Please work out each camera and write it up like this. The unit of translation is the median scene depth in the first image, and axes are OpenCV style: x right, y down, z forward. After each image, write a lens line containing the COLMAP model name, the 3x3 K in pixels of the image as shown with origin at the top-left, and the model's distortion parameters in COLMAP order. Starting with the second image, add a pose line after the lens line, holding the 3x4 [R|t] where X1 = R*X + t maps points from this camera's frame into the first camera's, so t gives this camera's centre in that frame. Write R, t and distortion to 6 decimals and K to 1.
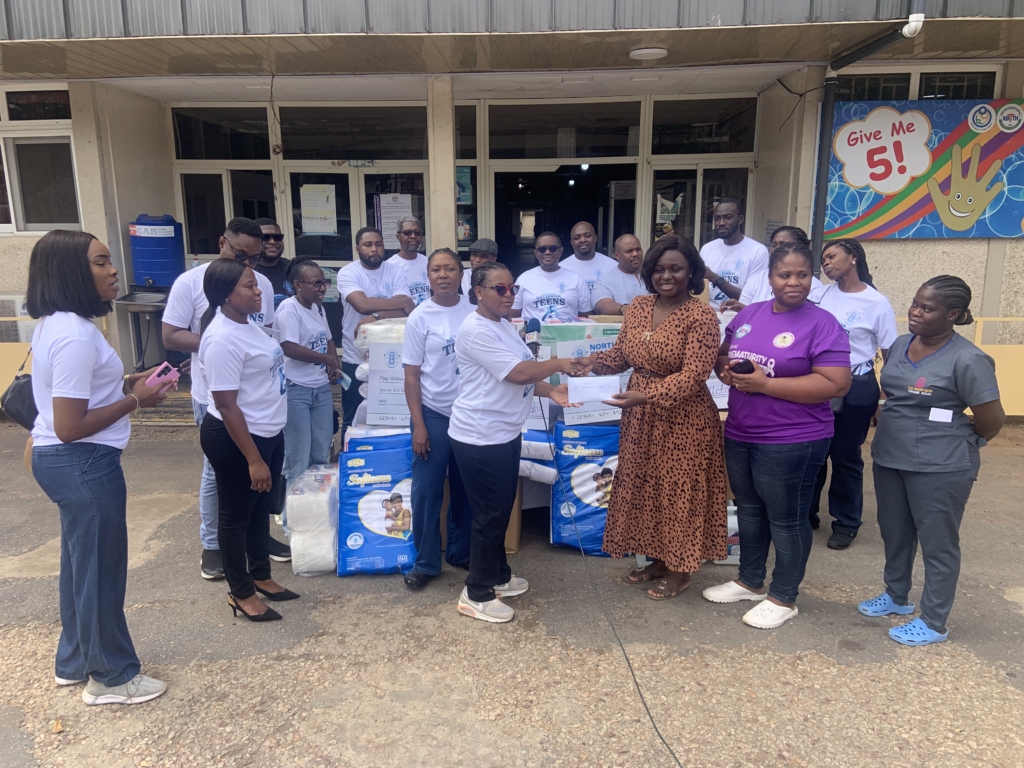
lens RADIAL K [[786.5, 0, 489.4], [0, 786.5, 373.7], [0, 0, 1]] dist [0.113207, -0.127701]
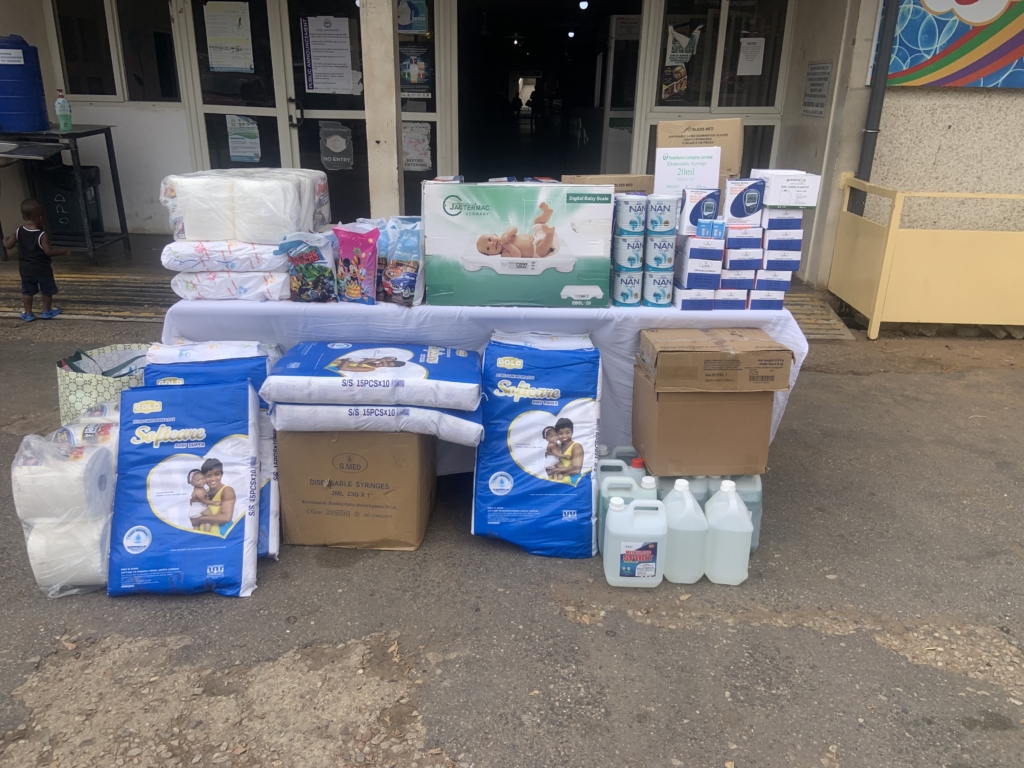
lens RADIAL K [[760.8, 0, 509.4], [0, 760.8, 365.1], [0, 0, 1]] dist [0.101796, -0.118515]
pose [[0.999633, 0.018715, 0.019603, 0.059475], [-0.021302, 0.989731, 0.141346, -0.005079], [-0.016756, -0.141711, 0.989766, 0.261628]]
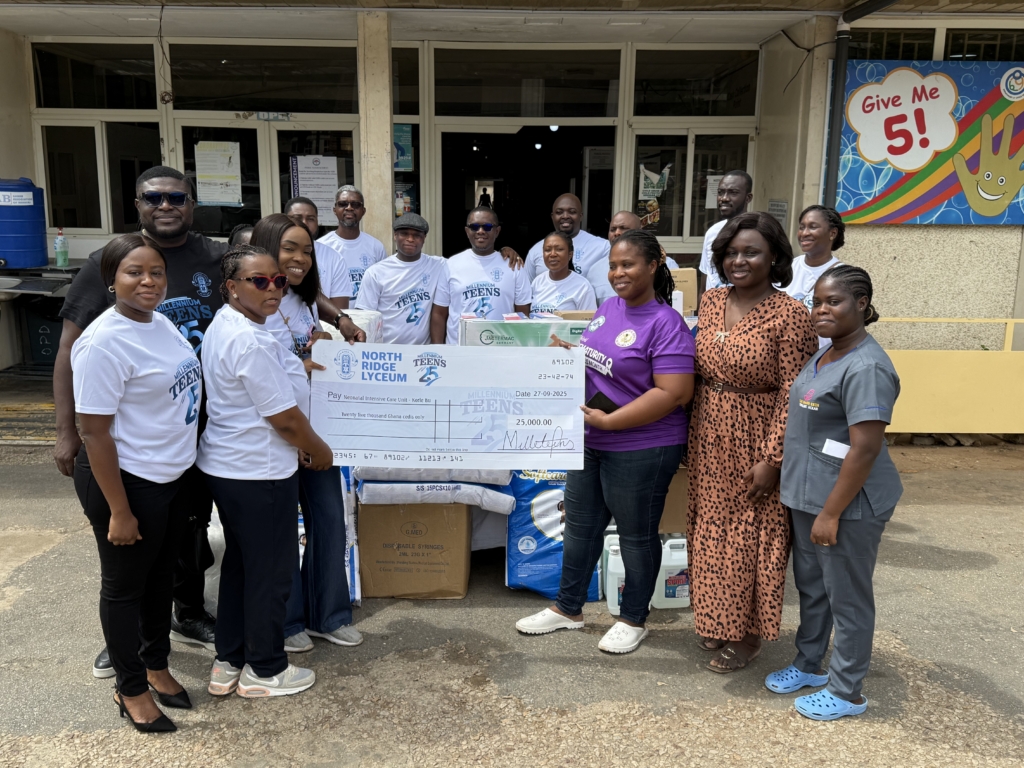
lens RADIAL K [[984.6, 0, 504.8], [0, 984.6, 390.2], [0, 0, 1]] dist [0.150844, -0.332763]
pose [[0.997584, 0.005381, 0.069262, 0.002473], [-0.005830, 0.999963, 0.006281, 0.002081], [-0.069226, -0.006669, 0.997579, -0.019254]]
